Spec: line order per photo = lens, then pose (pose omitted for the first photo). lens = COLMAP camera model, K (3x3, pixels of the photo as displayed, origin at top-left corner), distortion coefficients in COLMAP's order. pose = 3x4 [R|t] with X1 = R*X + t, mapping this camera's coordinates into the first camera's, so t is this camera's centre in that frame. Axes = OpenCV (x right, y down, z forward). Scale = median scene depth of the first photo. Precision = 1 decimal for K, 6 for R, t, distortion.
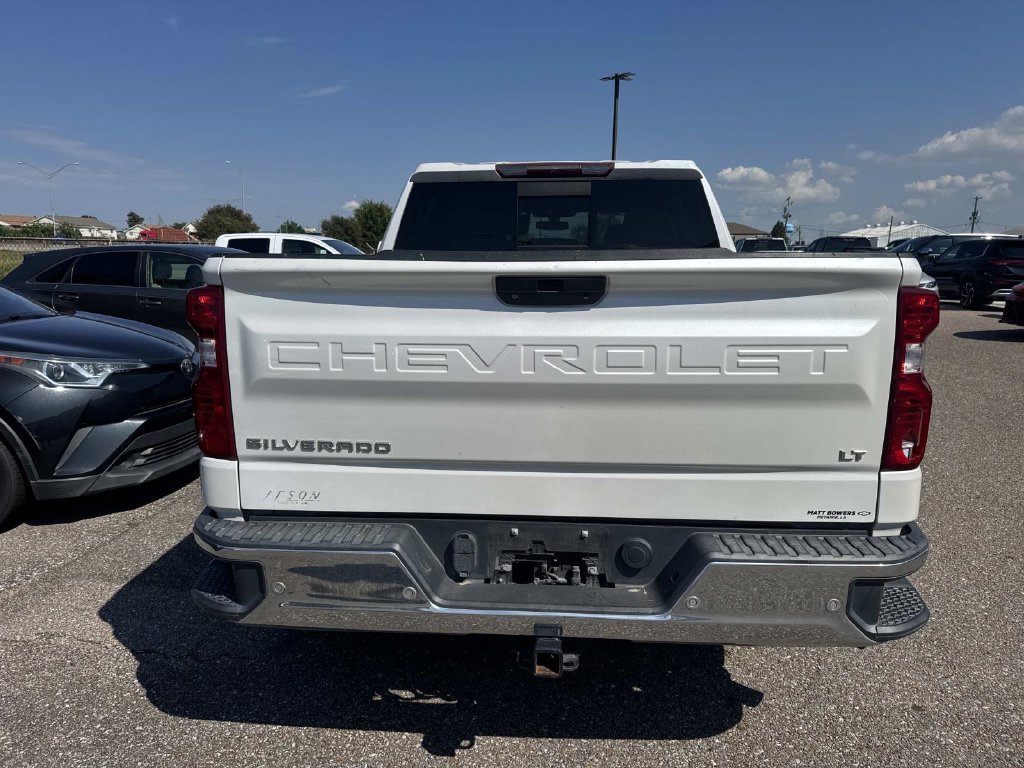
lens RADIAL K [[730.4, 0, 506.1], [0, 730.4, 386.8], [0, 0, 1]] dist [0.013854, -0.021739]
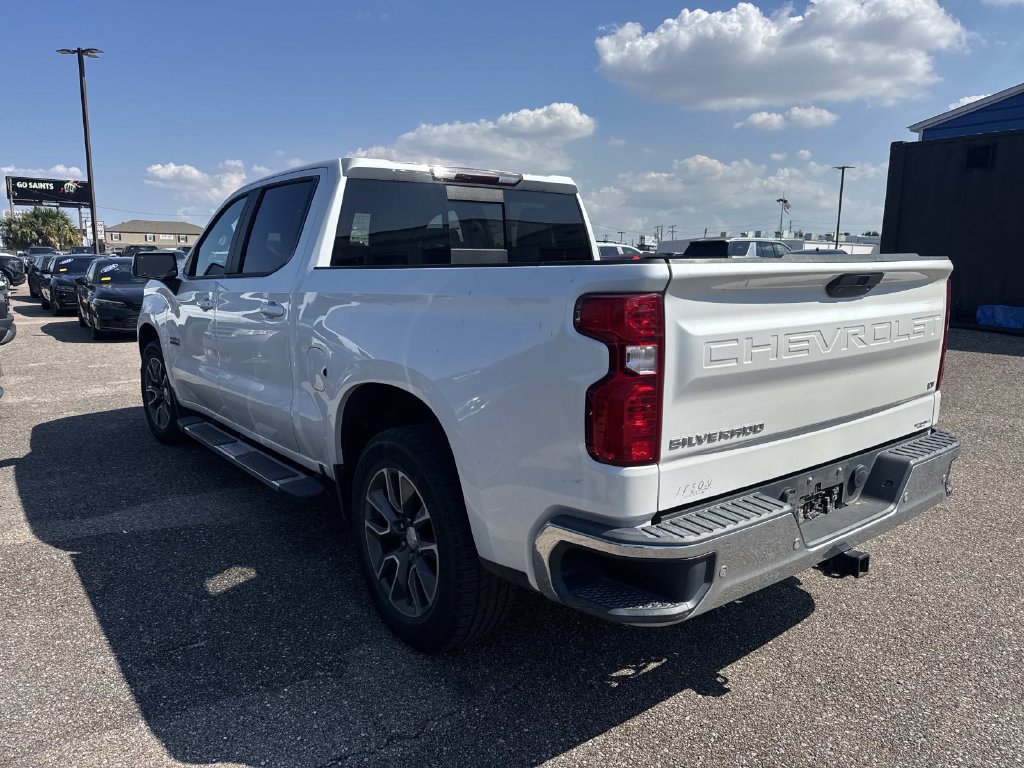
lens RADIAL K [[730.4, 0, 508.7], [0, 730.4, 390.6], [0, 0, 1]] dist [0.013854, -0.021739]
pose [[0.746419, -0.118540, 0.654834, -0.916586], [0.116260, 0.992103, 0.047073, -0.055969], [-0.655242, 0.040995, 0.754306, 0.293086]]
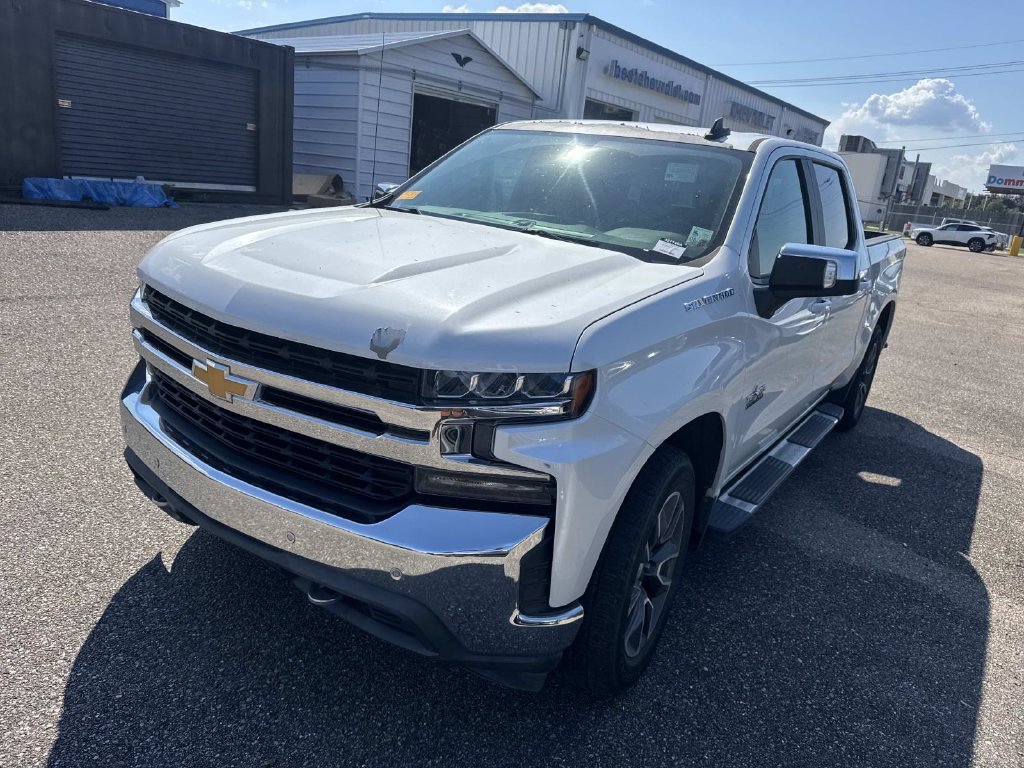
lens RADIAL K [[730.4, 0, 510.8], [0, 730.4, 380.2], [0, 0, 1]] dist [0.013854, -0.021739]
pose [[-0.854731, -0.235986, 0.462327, -0.450529], [-0.021906, 0.906285, 0.422099, -0.719083], [-0.518609, 0.350653, -0.779799, 3.580971]]
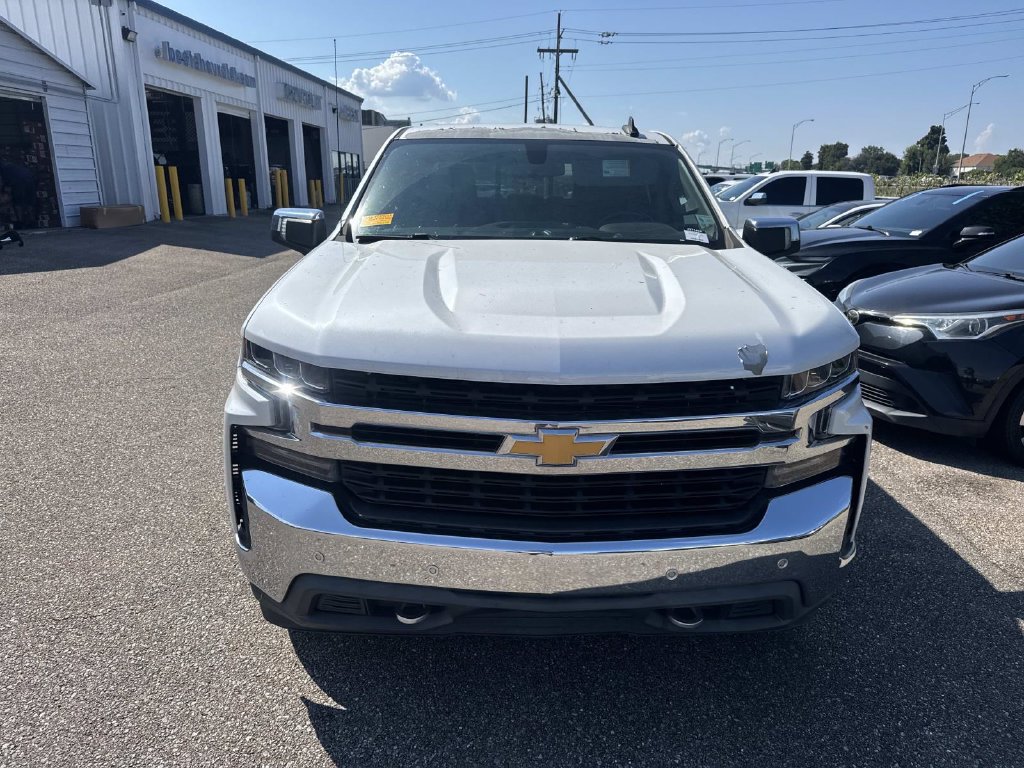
lens RADIAL K [[730.4, 0, 509.6], [0, 730.4, 390.9], [0, 0, 1]] dist [0.013854, -0.021739]
pose [[-0.995765, 0.006102, -0.091736, 0.353432], [-0.035152, 0.896713, 0.441214, -0.748691], [0.084953, 0.442570, -0.892701, 3.757636]]
